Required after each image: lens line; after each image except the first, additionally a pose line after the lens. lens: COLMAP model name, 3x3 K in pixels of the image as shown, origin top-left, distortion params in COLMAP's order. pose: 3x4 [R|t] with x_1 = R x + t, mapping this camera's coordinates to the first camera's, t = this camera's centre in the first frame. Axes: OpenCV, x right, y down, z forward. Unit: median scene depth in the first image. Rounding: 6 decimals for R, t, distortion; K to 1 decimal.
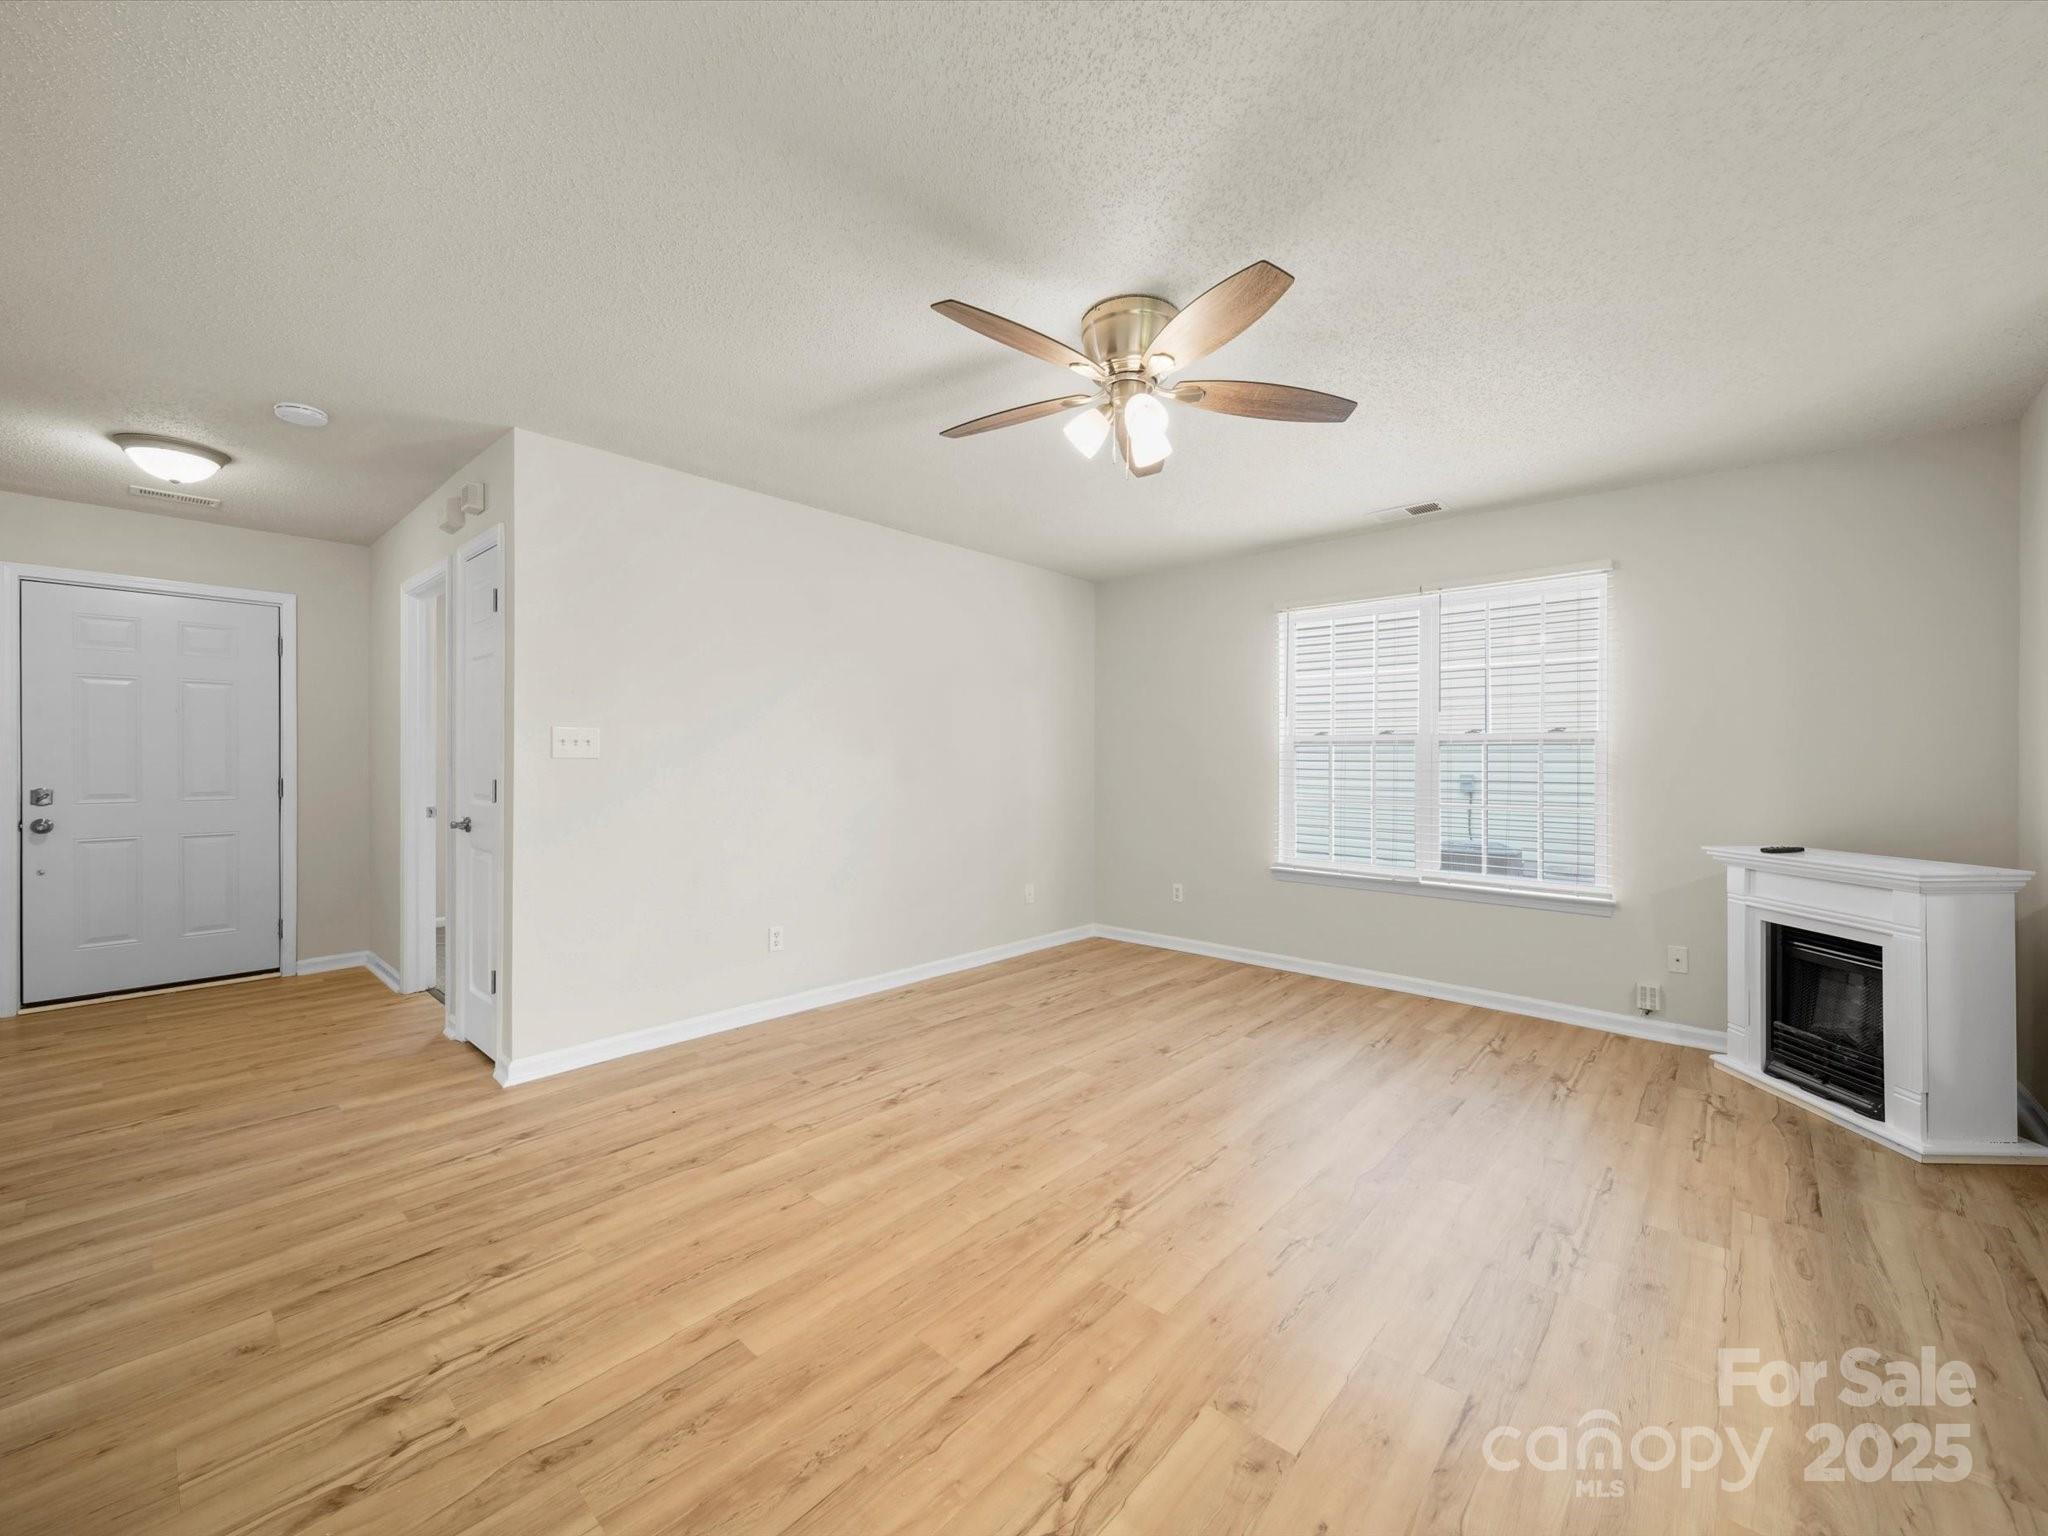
lens RADIAL K [[815.9, 0, 1018.5], [0, 815.9, 762.6], [0, 0, 1]] dist [-0.002489, -0.001445]
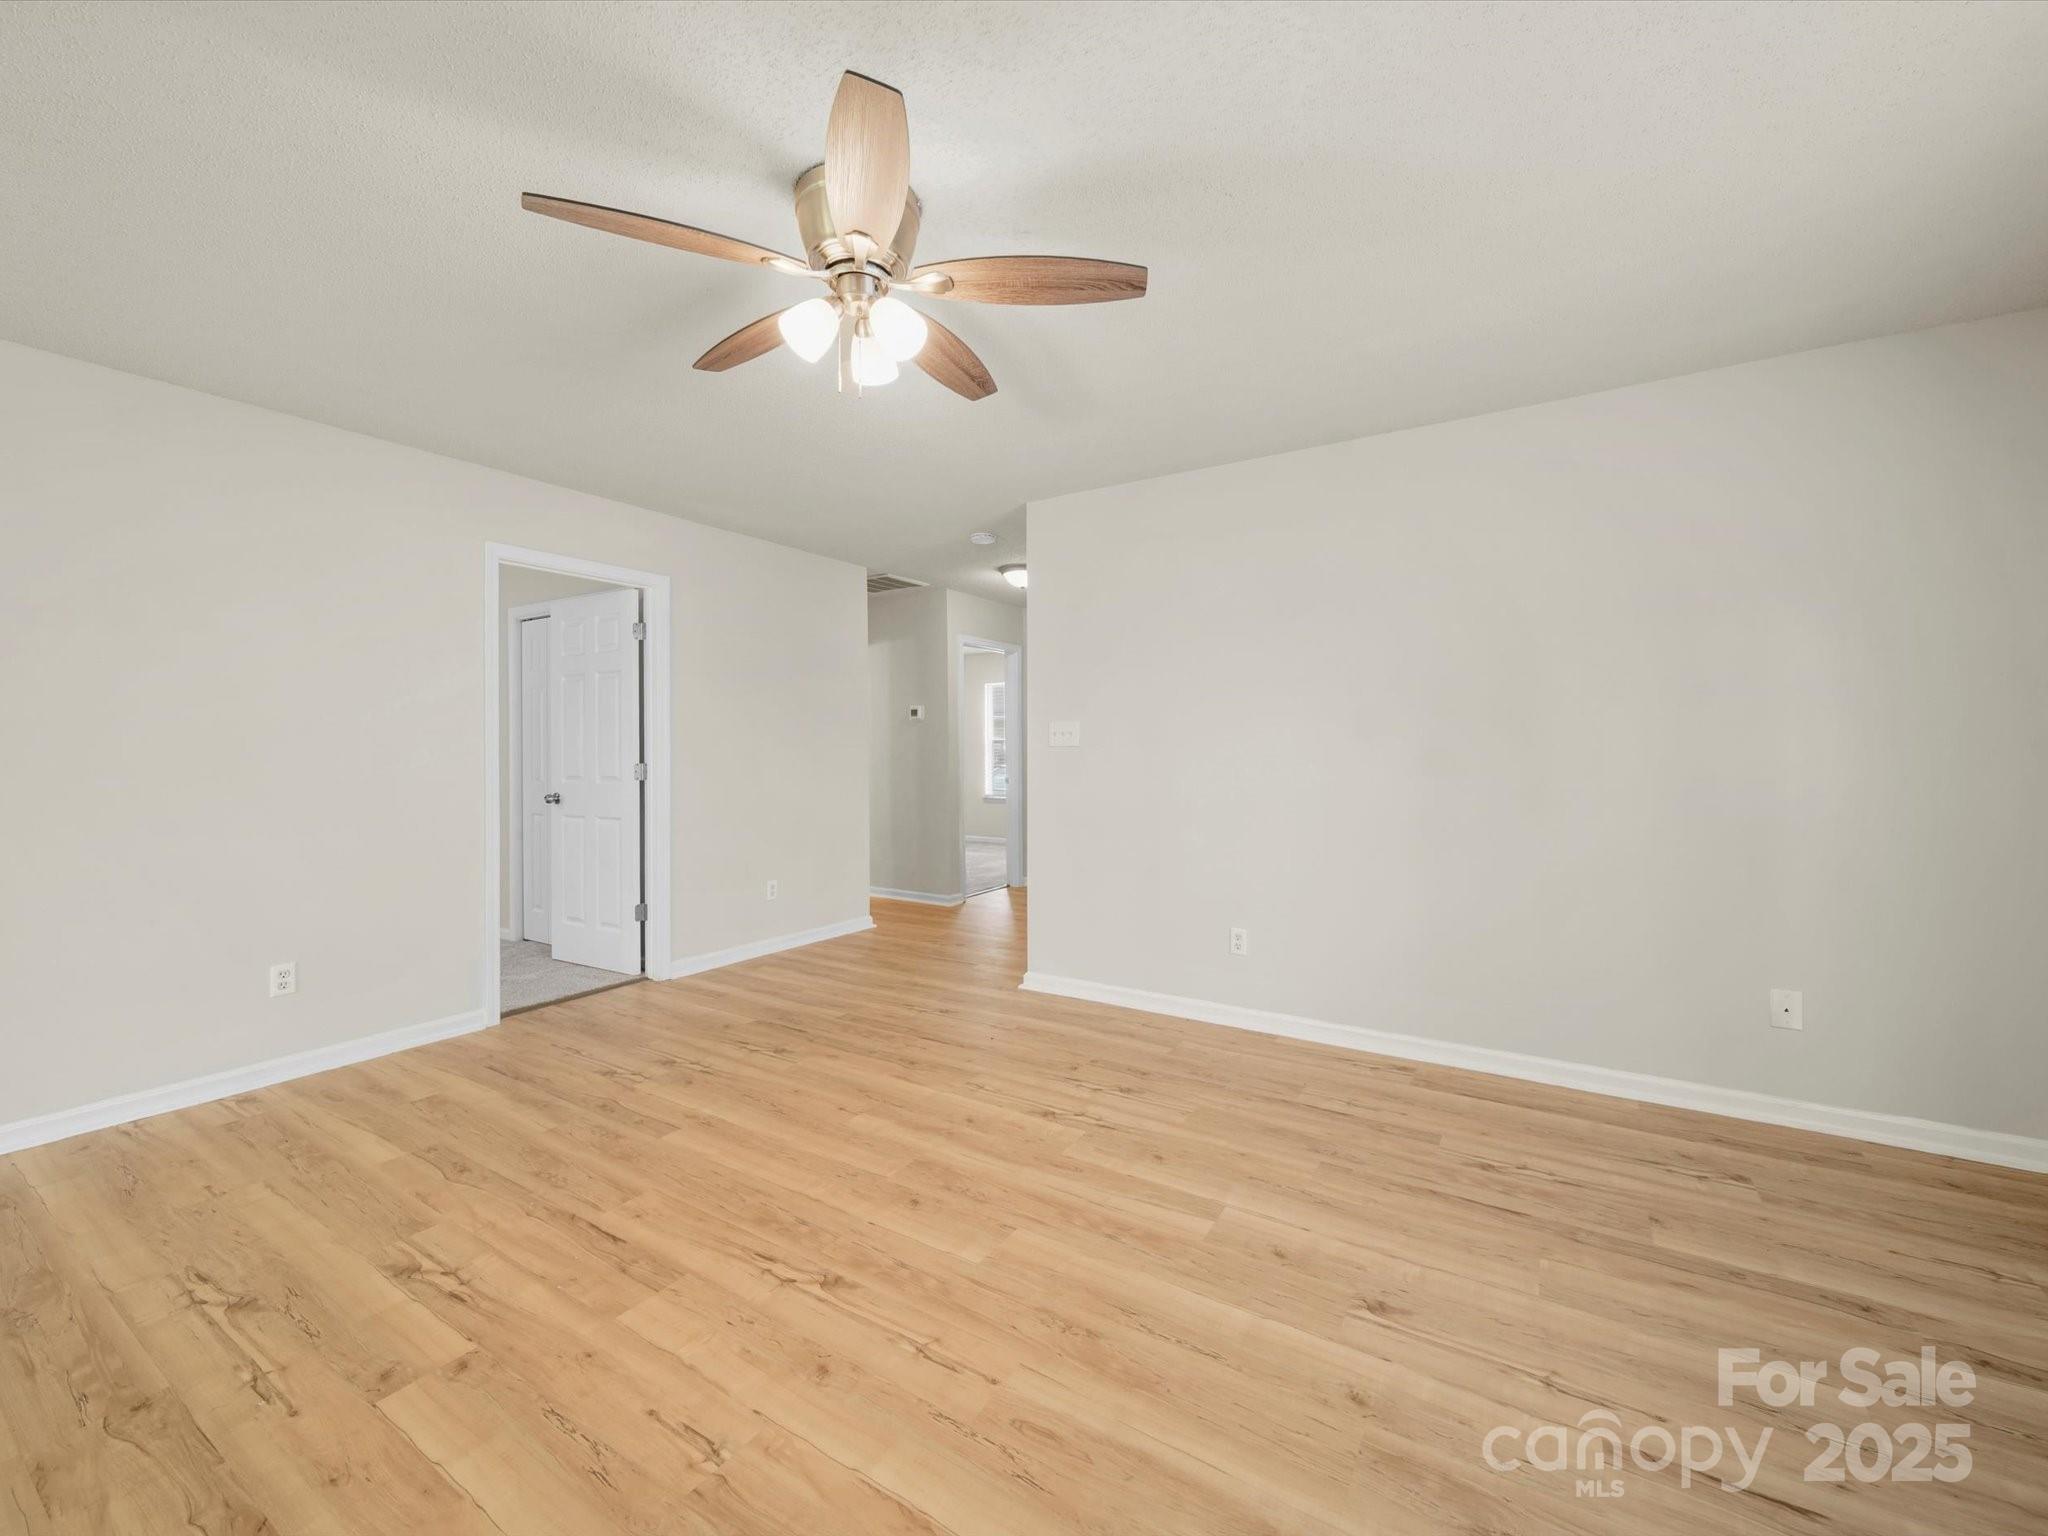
lens RADIAL K [[815.9, 0, 1042.7], [0, 815.9, 763.6], [0, 0, 1]] dist [-0.002489, -0.001445]
pose [[0.187797, 0.014358, -0.982103, 0.710244], [0.000804, 0.999891, 0.014772, 0.000559], [0.982208, -0.003564, 0.187765, 0.769325]]
